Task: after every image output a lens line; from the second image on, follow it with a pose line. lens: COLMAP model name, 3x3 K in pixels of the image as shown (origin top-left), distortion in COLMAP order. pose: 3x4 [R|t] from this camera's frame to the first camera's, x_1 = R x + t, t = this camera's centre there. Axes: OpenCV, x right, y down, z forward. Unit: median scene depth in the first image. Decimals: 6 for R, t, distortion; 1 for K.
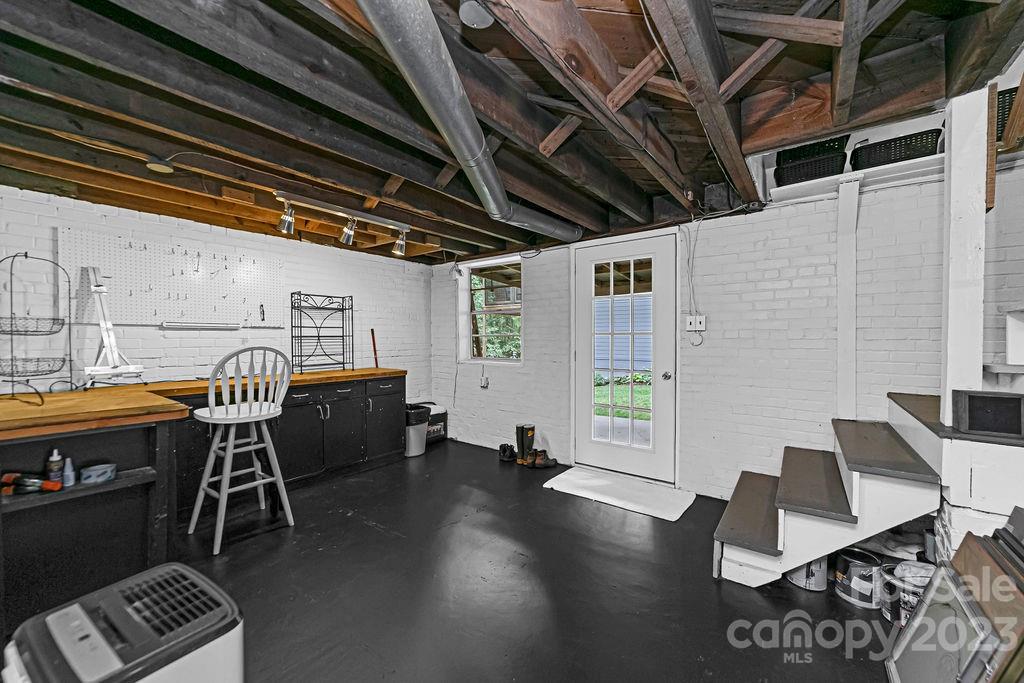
lens RADIAL K [[398.2, 0, 508.7], [0, 398.2, 338.0], [0, 0, 1]] dist [-0.003333, 0.004926]
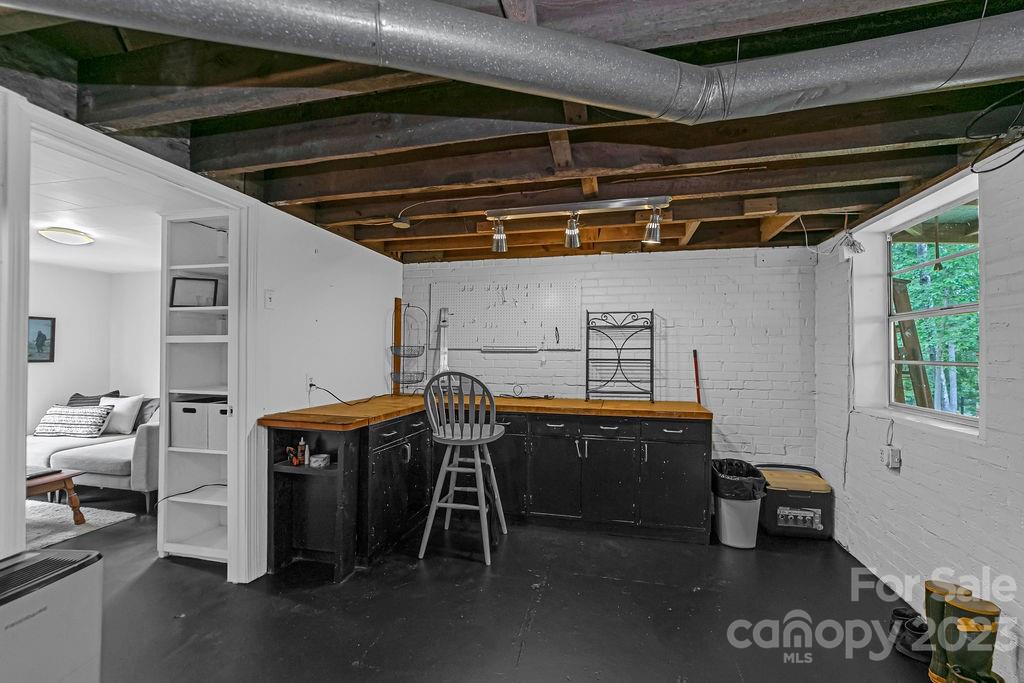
lens RADIAL K [[398.2, 0, 541.6], [0, 398.2, 350.1], [0, 0, 1]] dist [-0.003333, 0.004926]
pose [[0.421722, 0.000380, -0.906725, 0.249642], [-0.008656, 0.999956, -0.003607, -0.020683], [0.906684, 0.009370, 0.421707, 0.501749]]
